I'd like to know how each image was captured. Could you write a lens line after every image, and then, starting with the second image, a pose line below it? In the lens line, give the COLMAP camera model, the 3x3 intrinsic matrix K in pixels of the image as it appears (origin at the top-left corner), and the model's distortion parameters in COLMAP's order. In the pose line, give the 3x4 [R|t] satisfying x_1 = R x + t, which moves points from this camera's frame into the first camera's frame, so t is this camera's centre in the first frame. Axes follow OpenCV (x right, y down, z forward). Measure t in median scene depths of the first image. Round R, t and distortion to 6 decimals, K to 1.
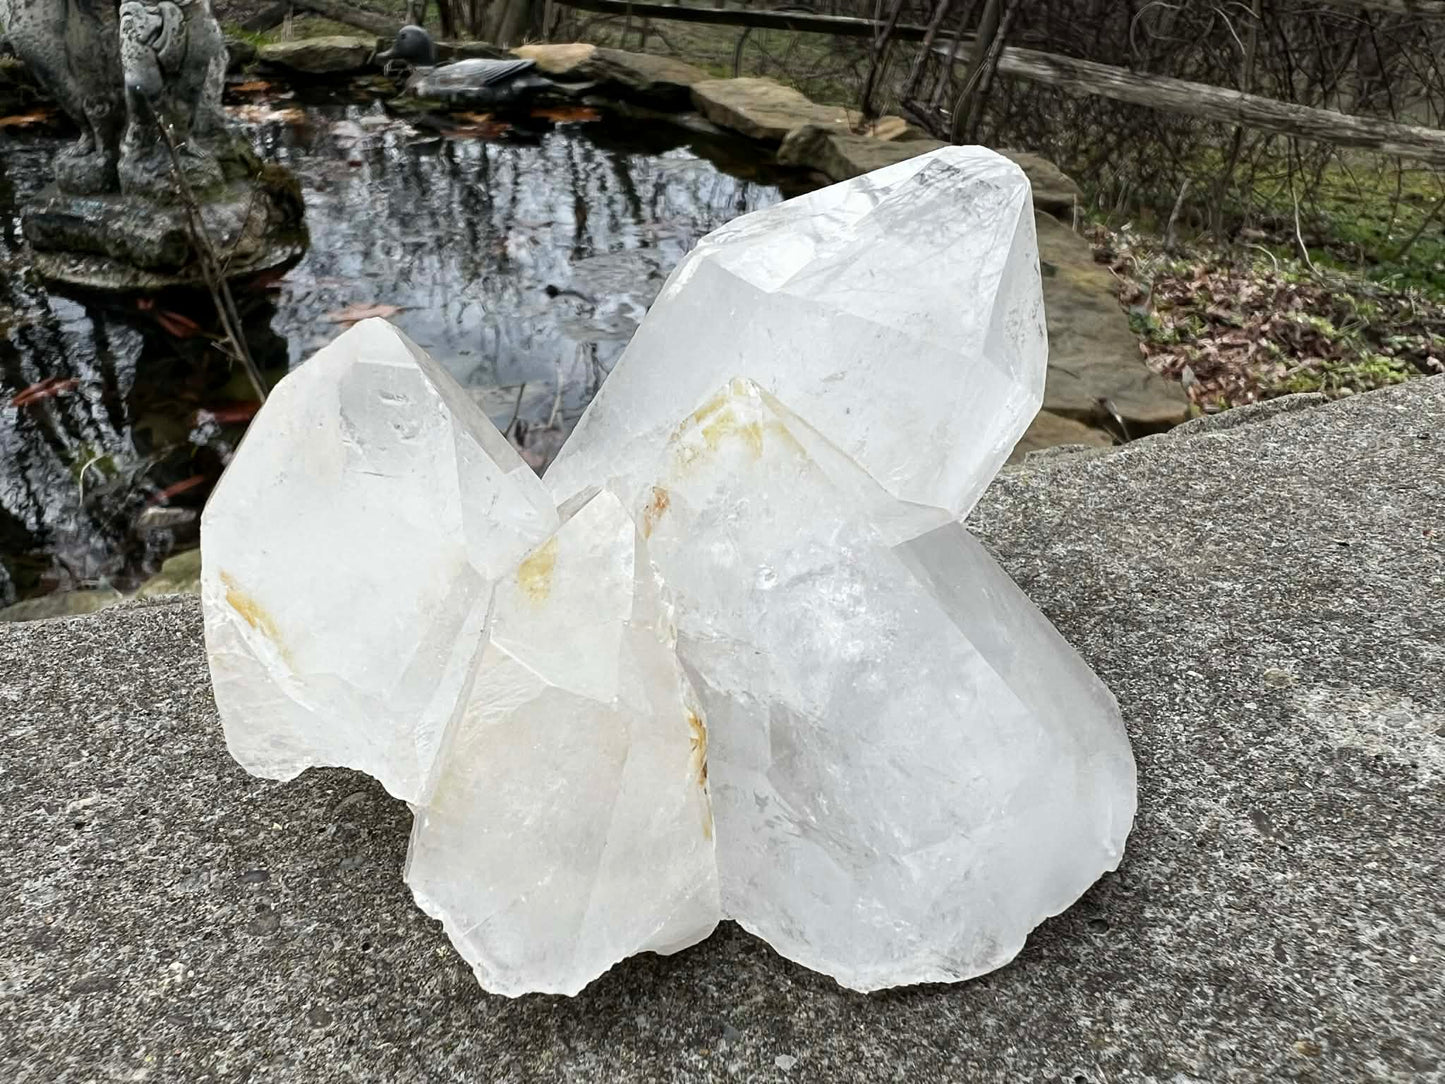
lens RADIAL K [[1112.2, 0, 668.5], [0, 1112.2, 652.0], [0, 0, 1]] dist [-0.005976, 0.000344]
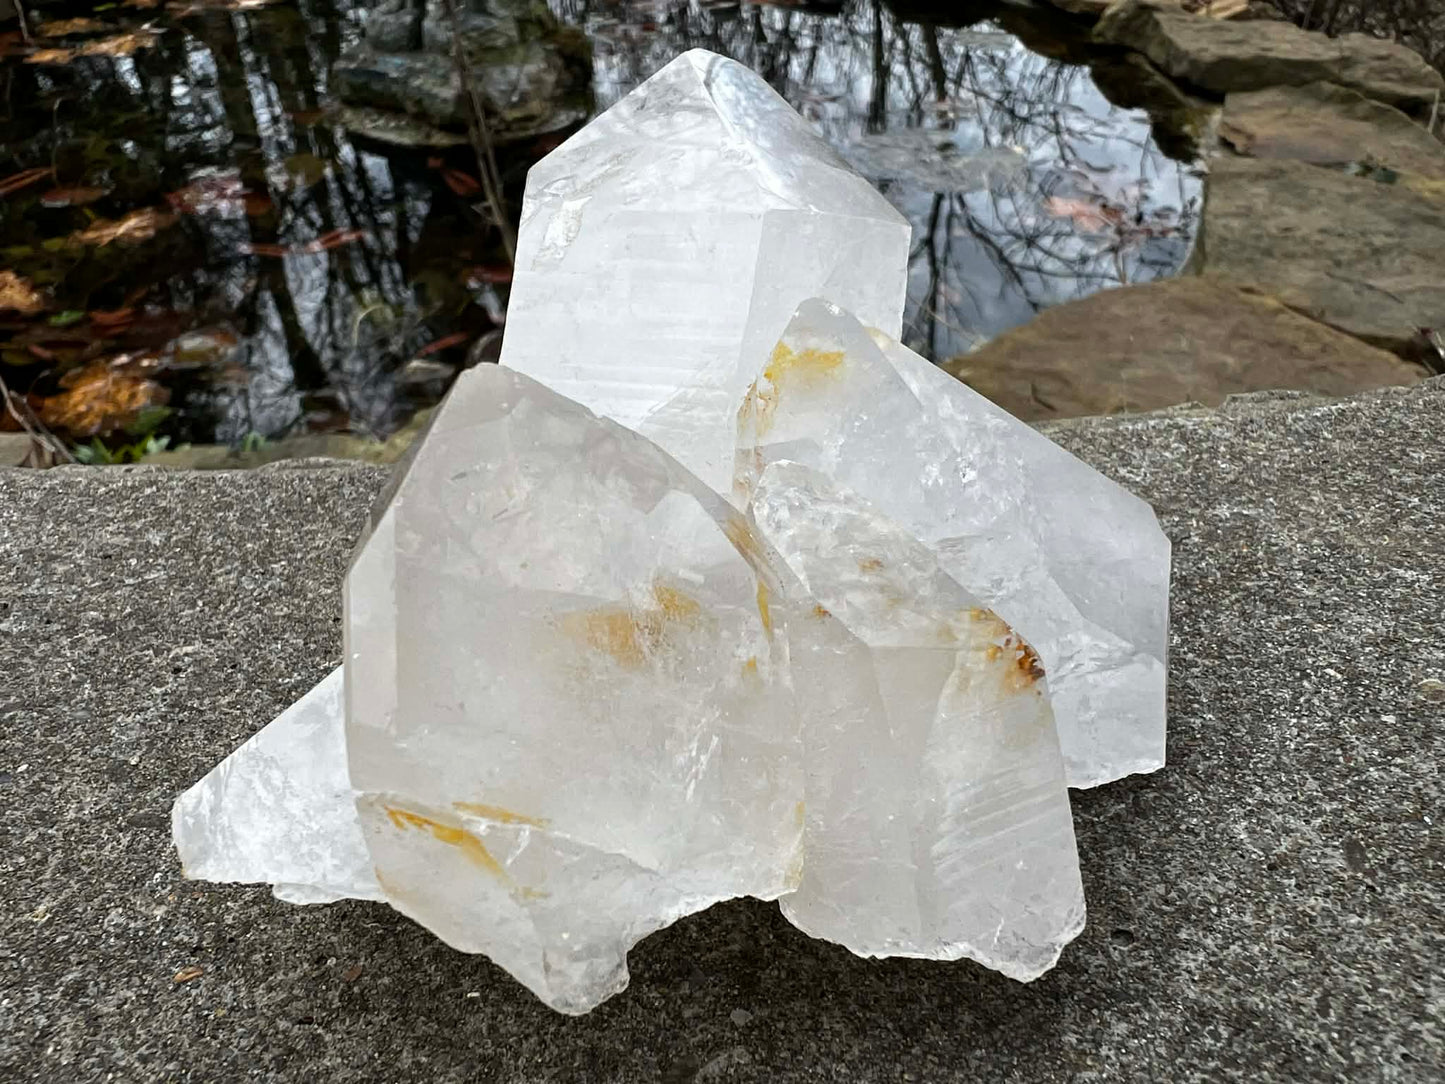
lens RADIAL K [[1113.6, 0, 689.2], [0, 1113.6, 618.4], [0, 0, 1]] dist [-0.008980, 0.001193]
pose [[0.973123, 0.129767, -0.190241, 0.151777], [-0.115739, 0.989795, 0.083126, -0.041103], [0.199087, -0.058874, 0.978212, 0.040240]]
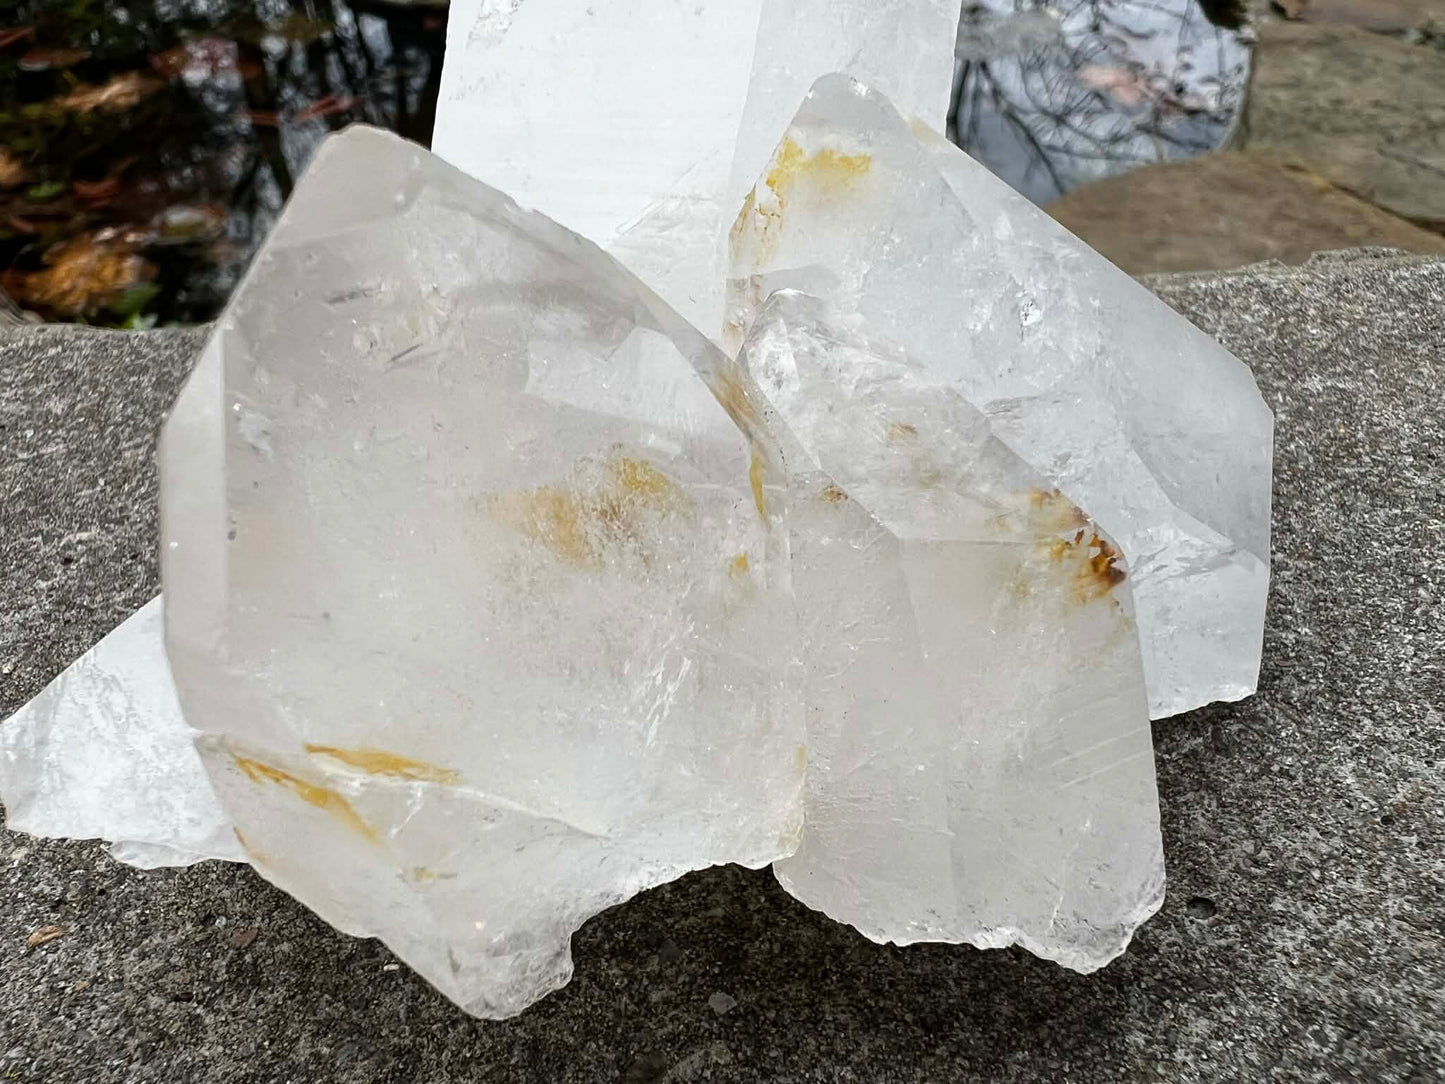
lens RADIAL K [[1116.6, 0, 688.0], [0, 1116.6, 619.1], [0, 0, 1]] dist [-0.013245, 0.002279]
pose [[0.969788, 0.157991, -0.185874, 0.139386], [-0.124852, 0.976039, 0.178212, -0.023625], [0.209576, -0.149622, 0.966277, 0.208936]]
